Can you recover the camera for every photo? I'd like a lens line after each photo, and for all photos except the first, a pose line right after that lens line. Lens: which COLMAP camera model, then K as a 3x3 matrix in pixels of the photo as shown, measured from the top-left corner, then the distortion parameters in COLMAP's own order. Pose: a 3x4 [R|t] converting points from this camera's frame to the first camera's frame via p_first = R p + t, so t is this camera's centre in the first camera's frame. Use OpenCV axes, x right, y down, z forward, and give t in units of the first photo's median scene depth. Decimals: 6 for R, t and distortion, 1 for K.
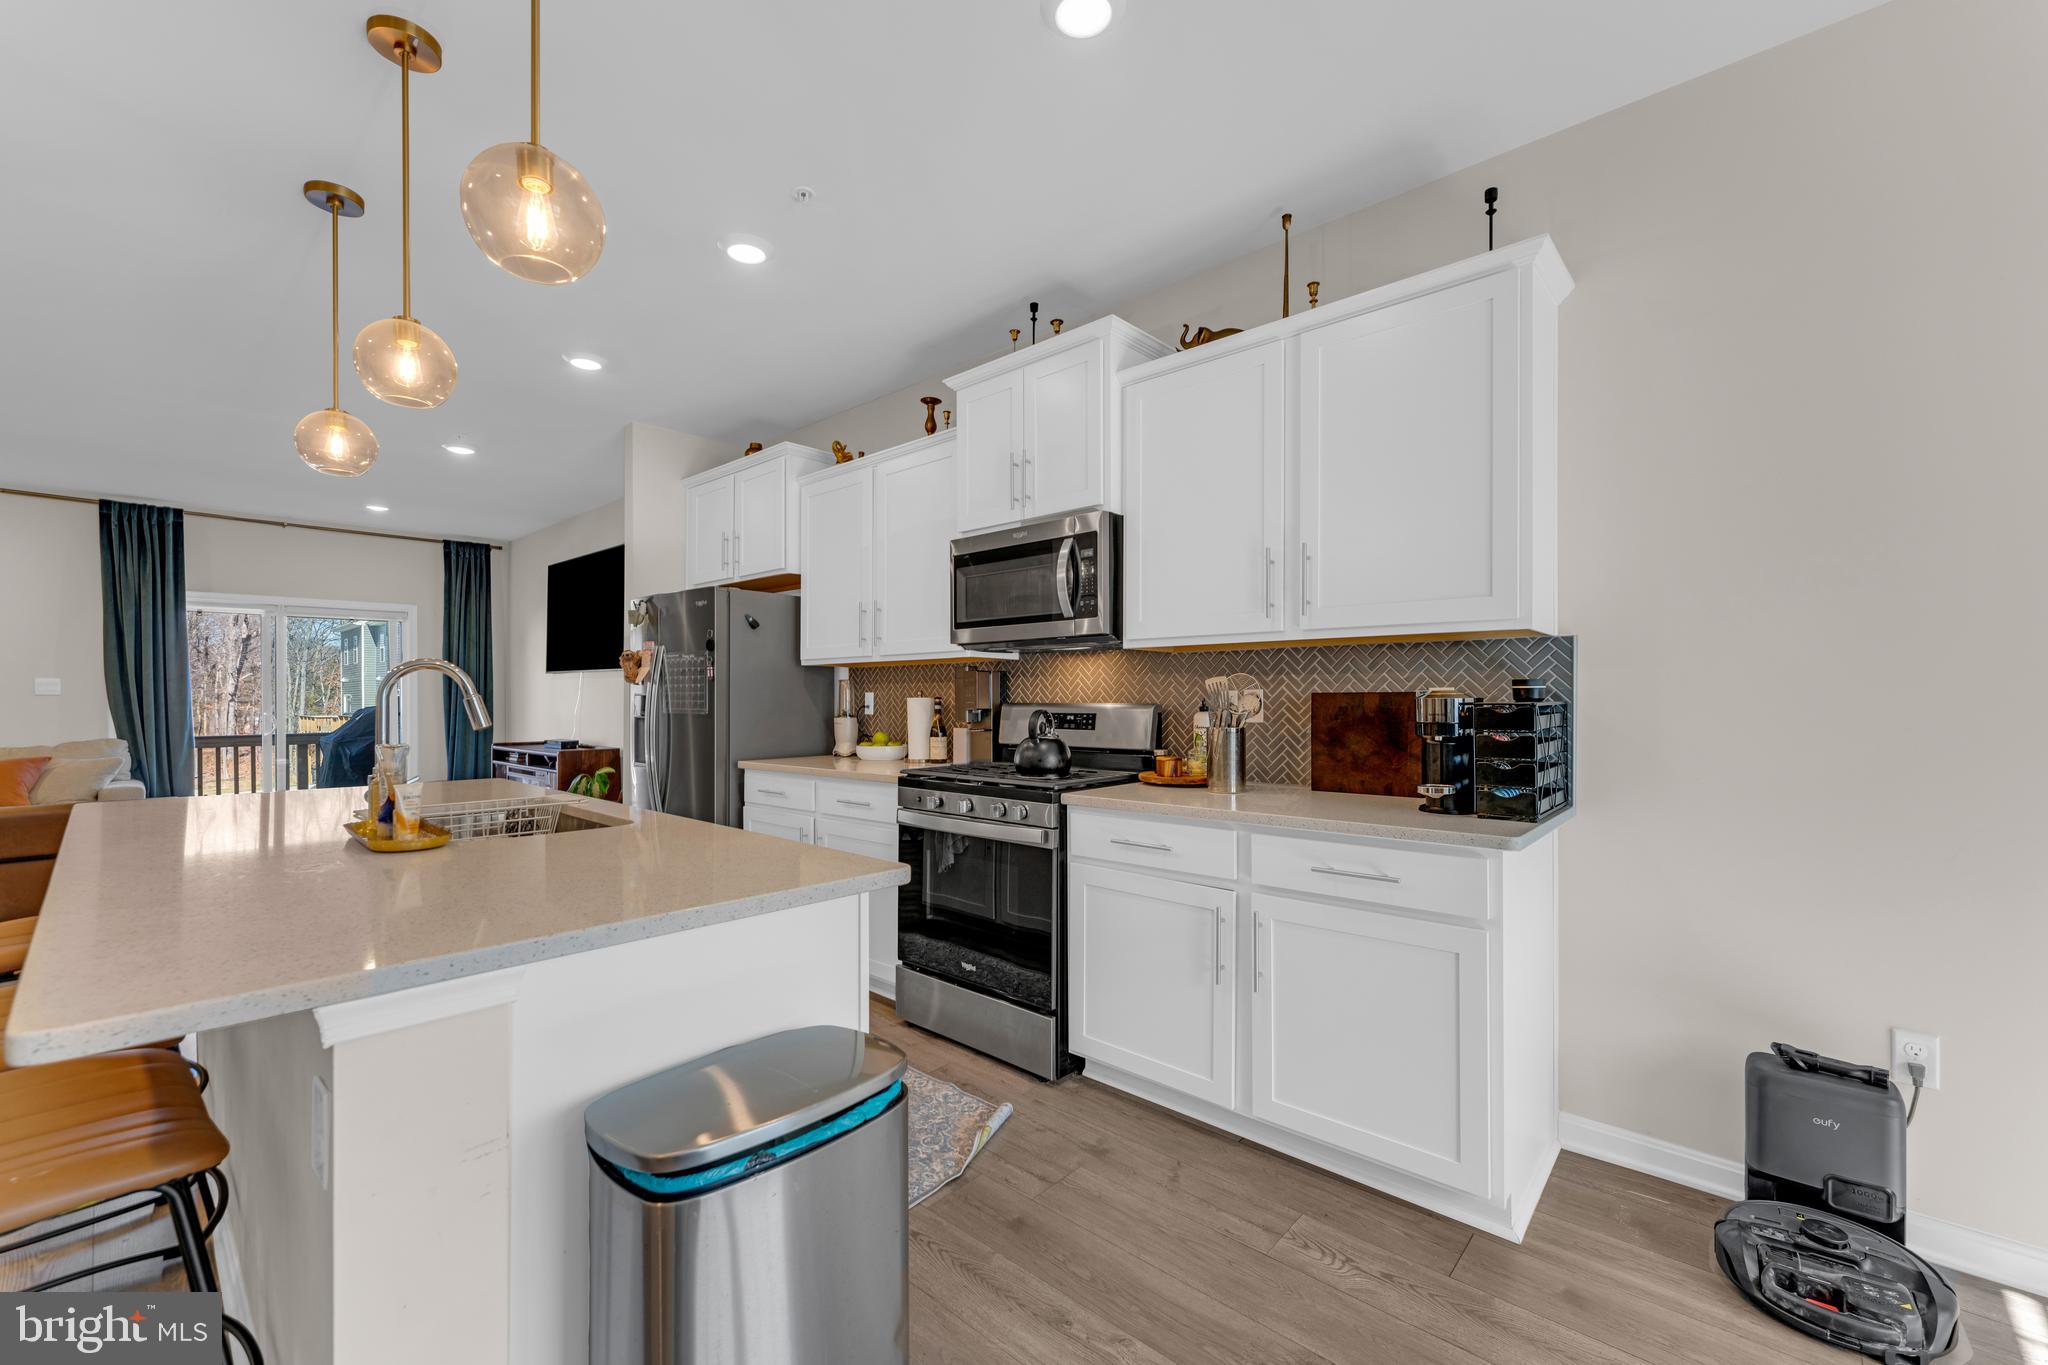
lens RADIAL K [[833.5, 0, 1024.5], [0, 833.5, 696.7], [0, 0, 1]] dist [-0.000190, 0.000021]
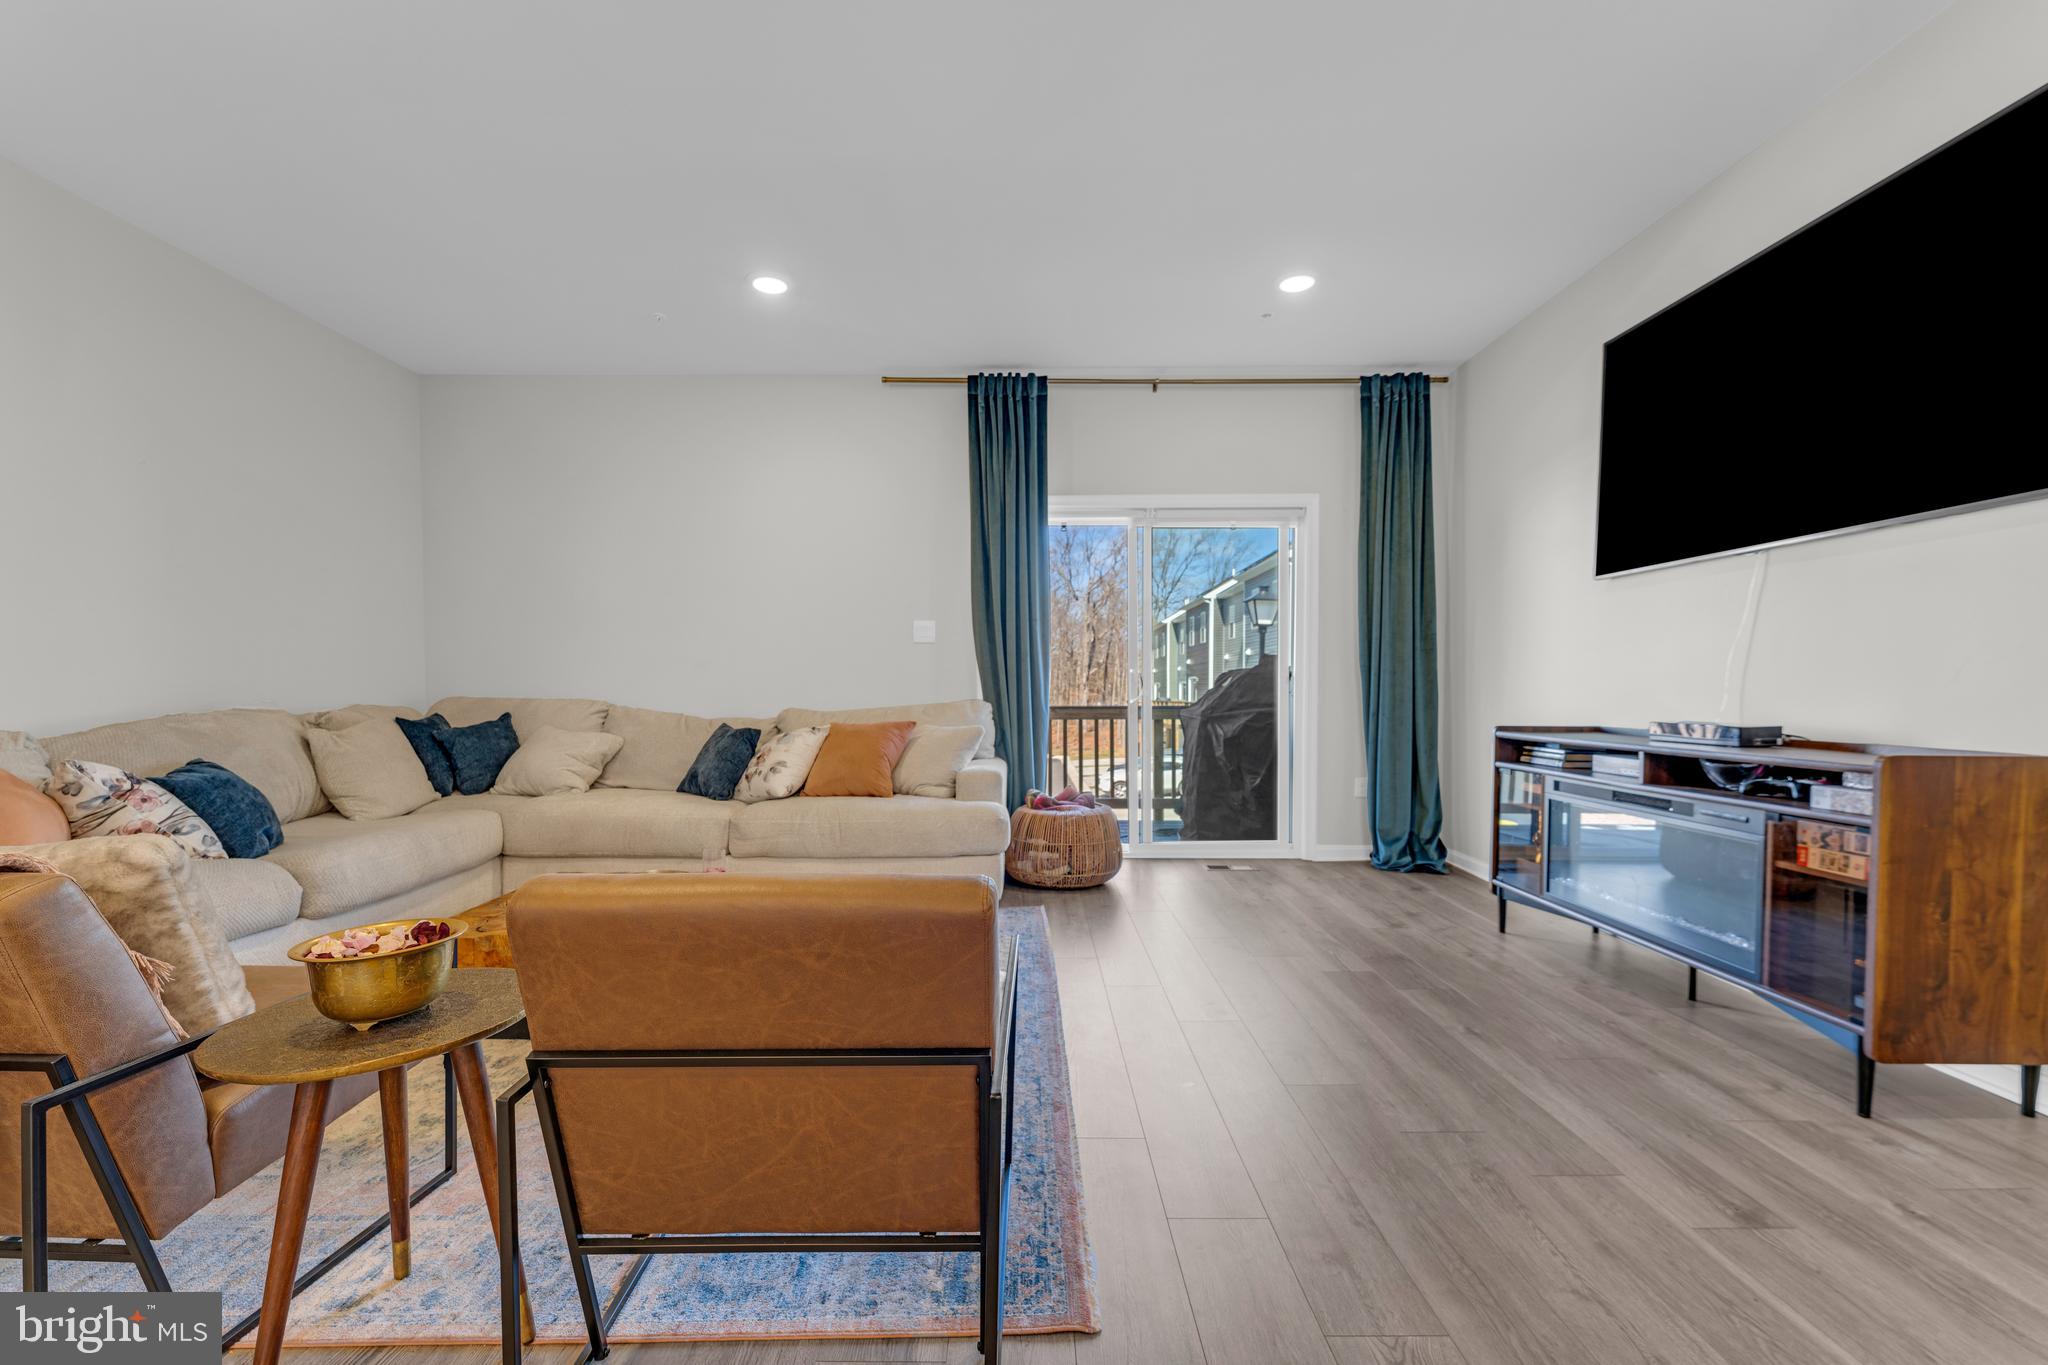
lens RADIAL K [[833.5, 0, 1024.5], [0, 833.5, 696.7], [0, 0, 1]] dist [-0.000190, 0.000021]
pose [[0.675176, 0.010877, -0.737577, -0.500477], [-0.002899, 0.999923, 0.012092, 0.036351], [0.737651, -0.006026, 0.675155, 0.508410]]
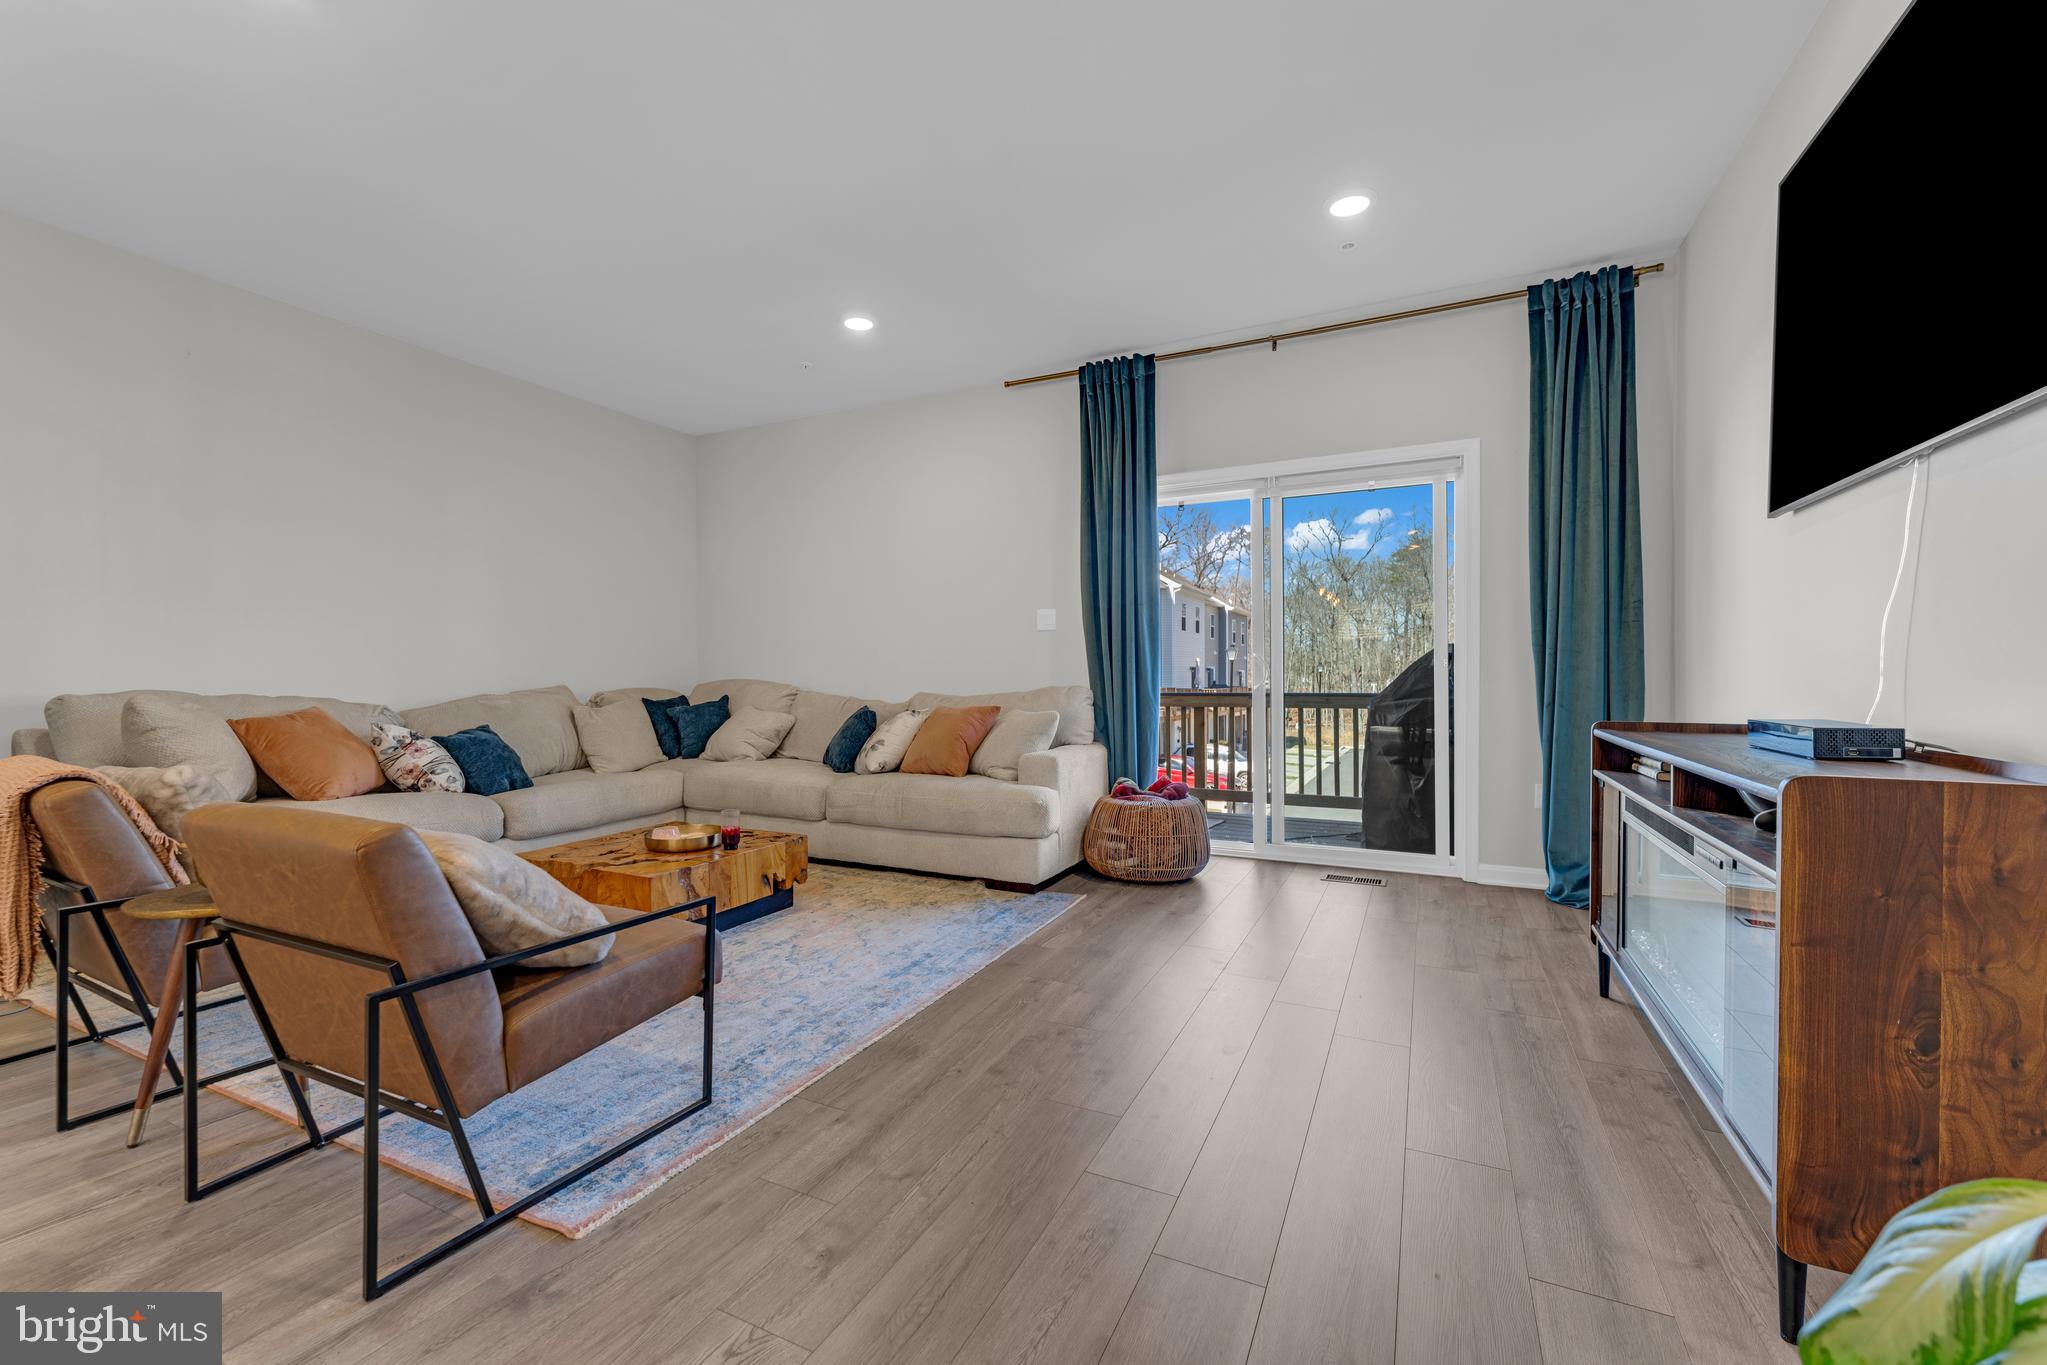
lens RADIAL K [[830.7, 0, 1025.4], [0, 830.7, 669.7], [0, 0, 1]] dist [0.000734, 0.000359]
pose [[0.279574, -0.004122, -0.960115, -0.384313], [0.002145, 0.999991, -0.003669, 0.036225], [0.960122, -0.001034, 0.279580, 0.704402]]
